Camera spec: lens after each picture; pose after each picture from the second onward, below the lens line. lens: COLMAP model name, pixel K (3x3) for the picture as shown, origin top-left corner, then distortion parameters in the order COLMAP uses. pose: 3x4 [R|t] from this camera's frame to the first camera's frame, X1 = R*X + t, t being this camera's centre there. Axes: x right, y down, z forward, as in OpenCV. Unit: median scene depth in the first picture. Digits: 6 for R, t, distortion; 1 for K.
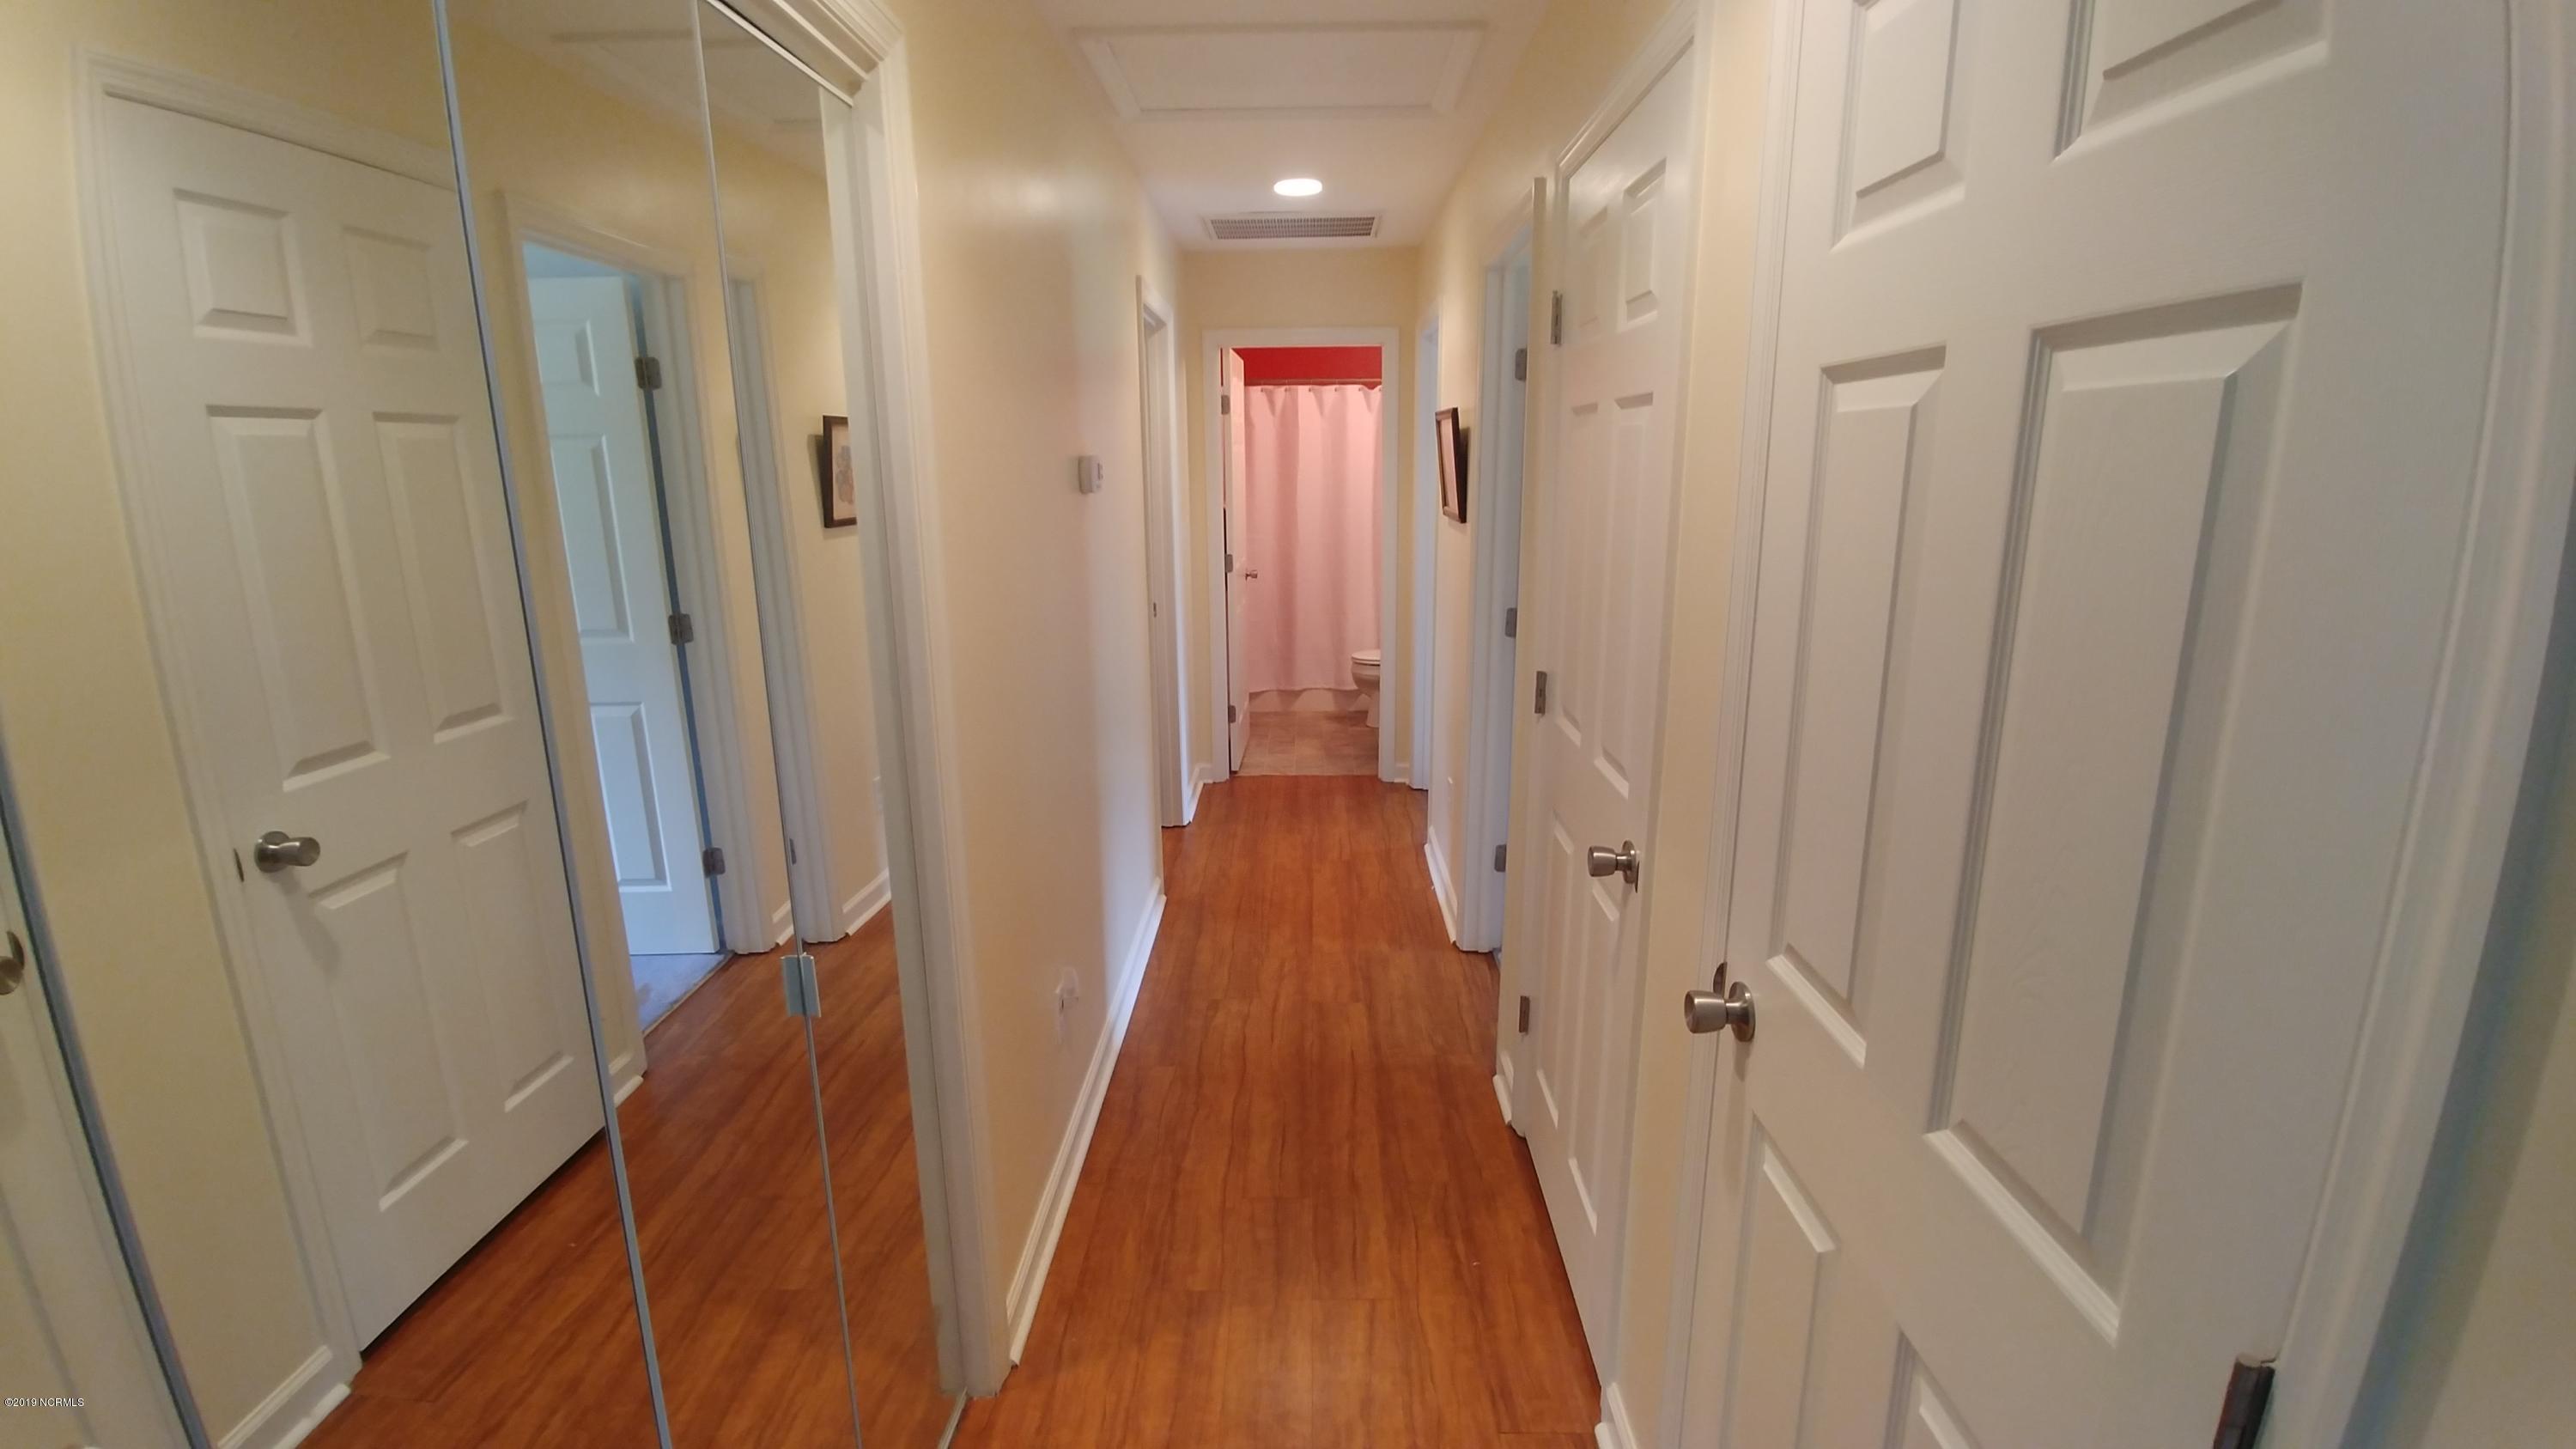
lens RADIAL K [[1148.5, 0, 1288.0], [0, 1148.5, 724.5], [0, 0, 1]] dist [-0.009198, -0.000283]
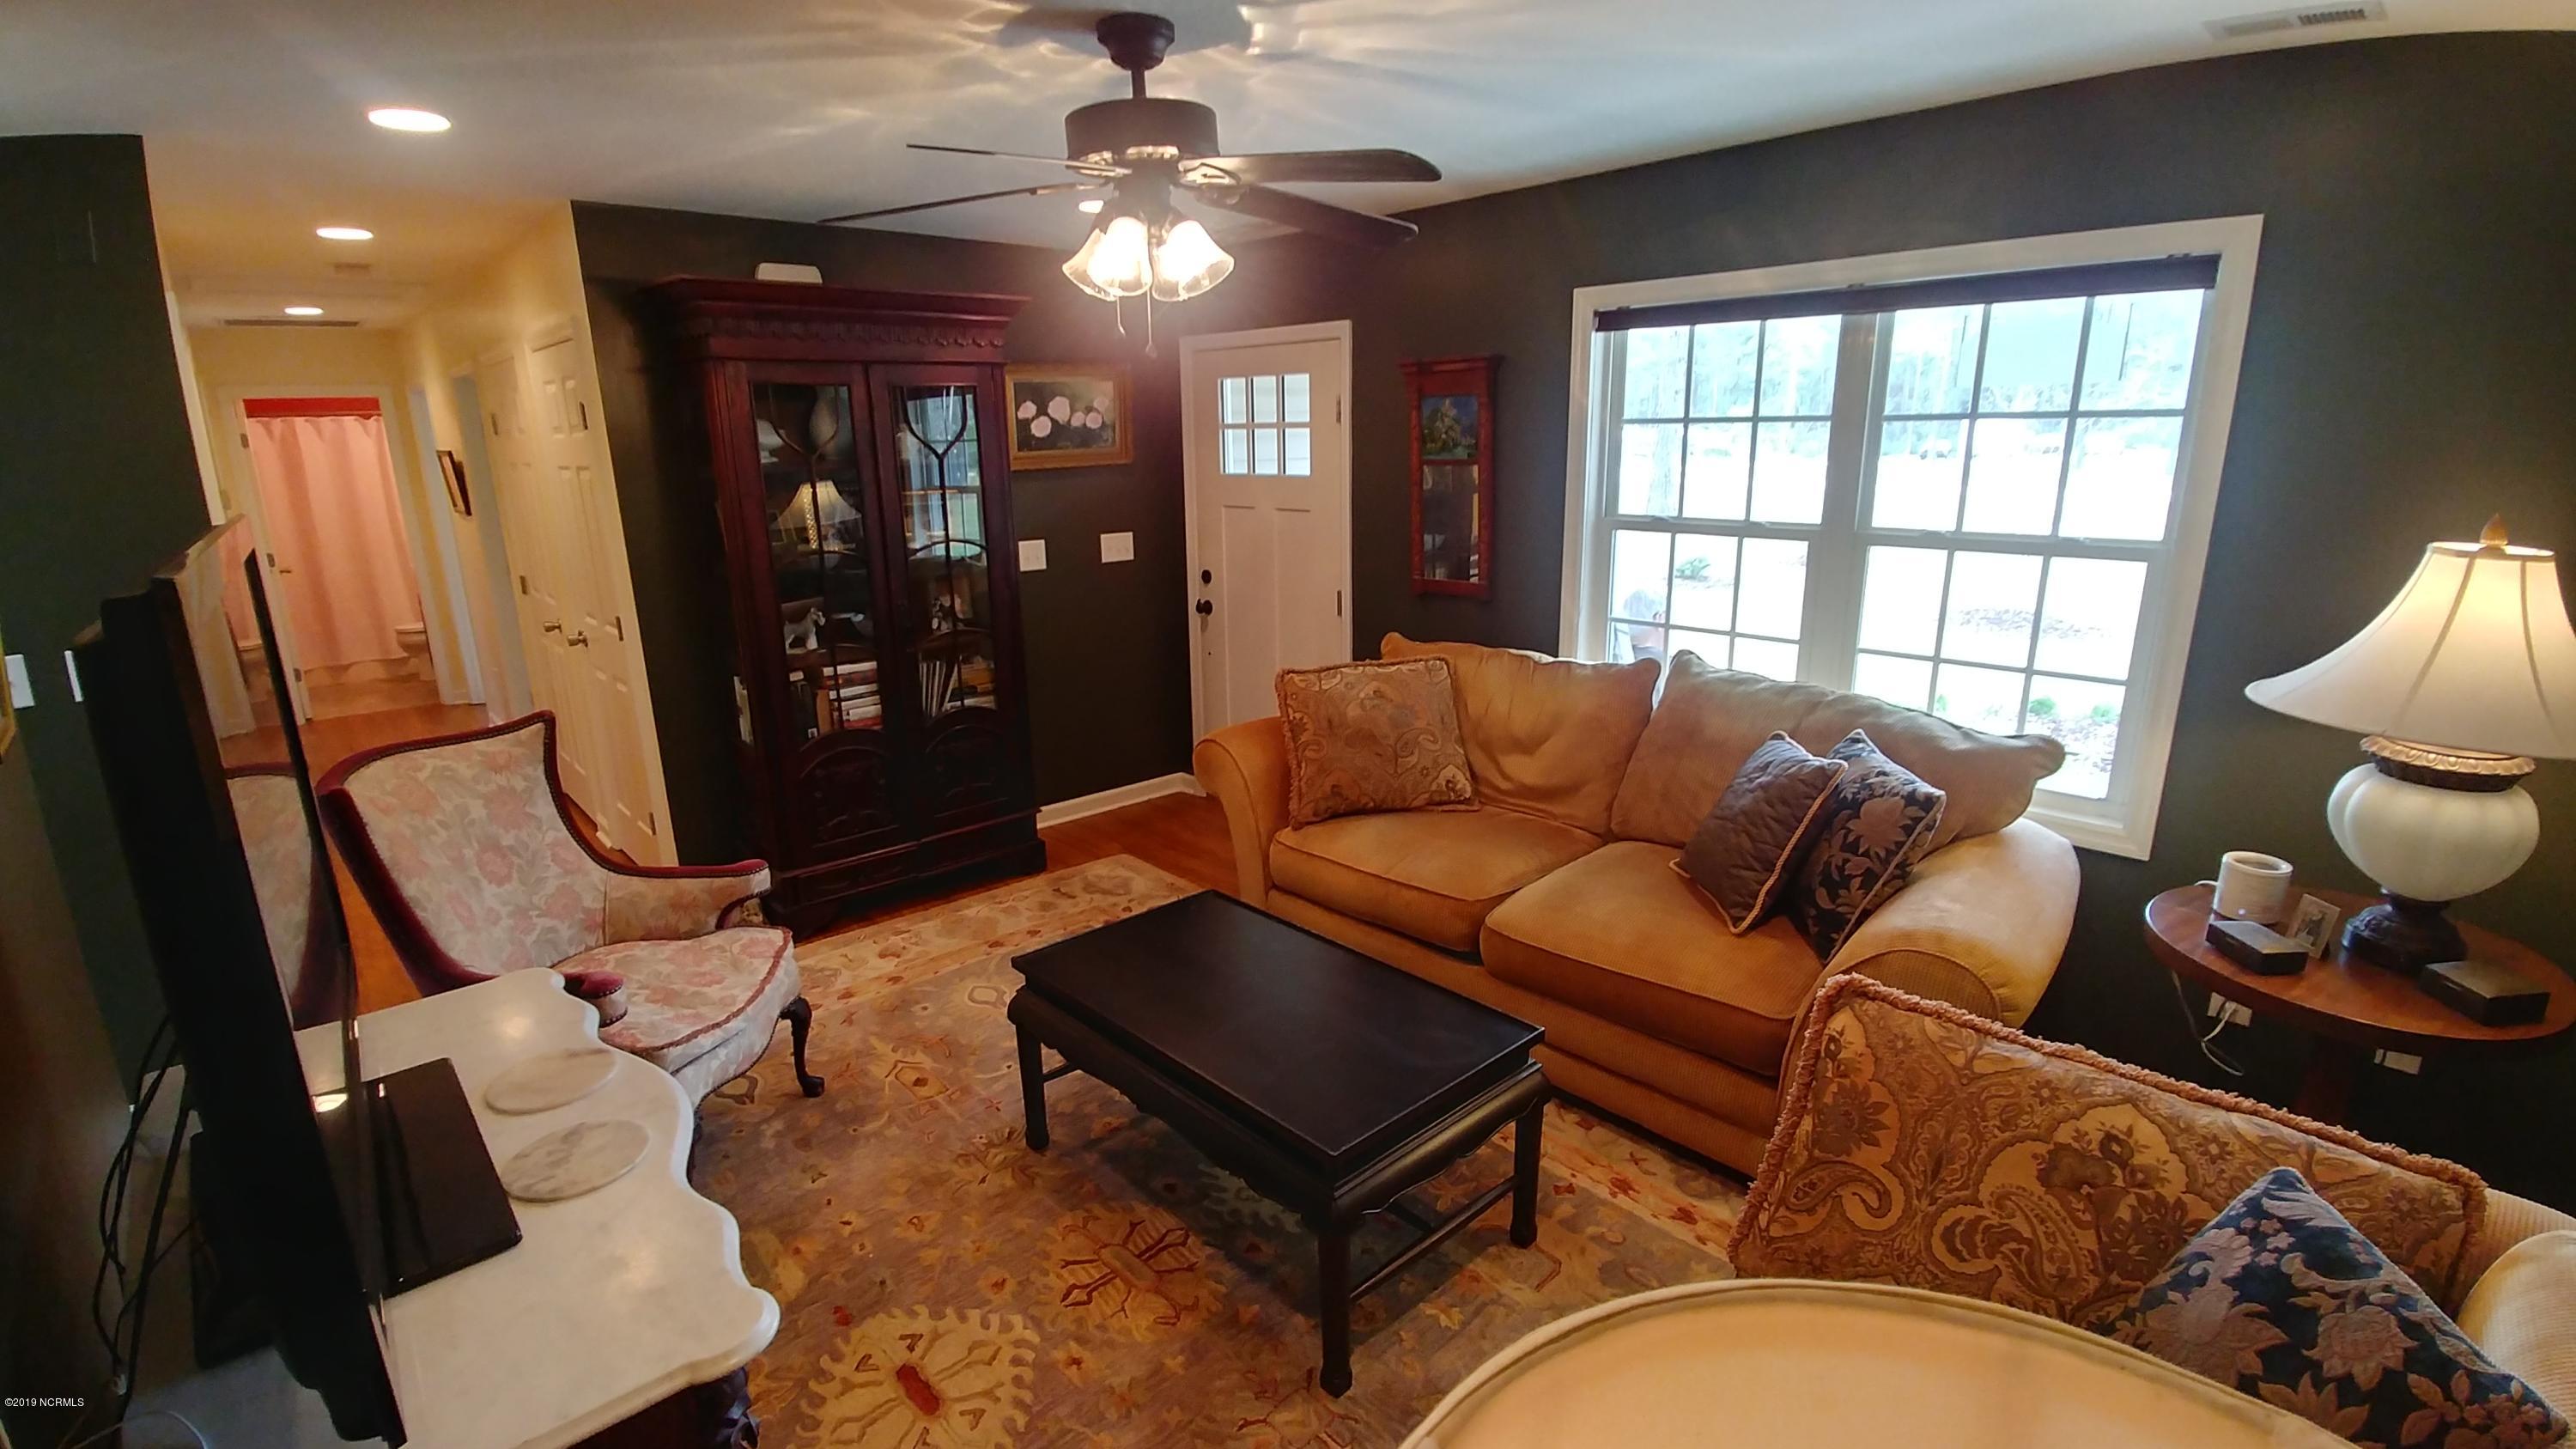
lens RADIAL K [[1148.5, 0, 1288.0], [0, 1148.5, 724.5], [0, 0, 1]] dist [-0.009198, -0.000283]
pose [[0.728575, -0.179921, 0.660914, -0.087446], [0.170949, 0.982115, 0.078911, 0.126422], [-0.663291, 0.055490, 0.746301, -0.660015]]
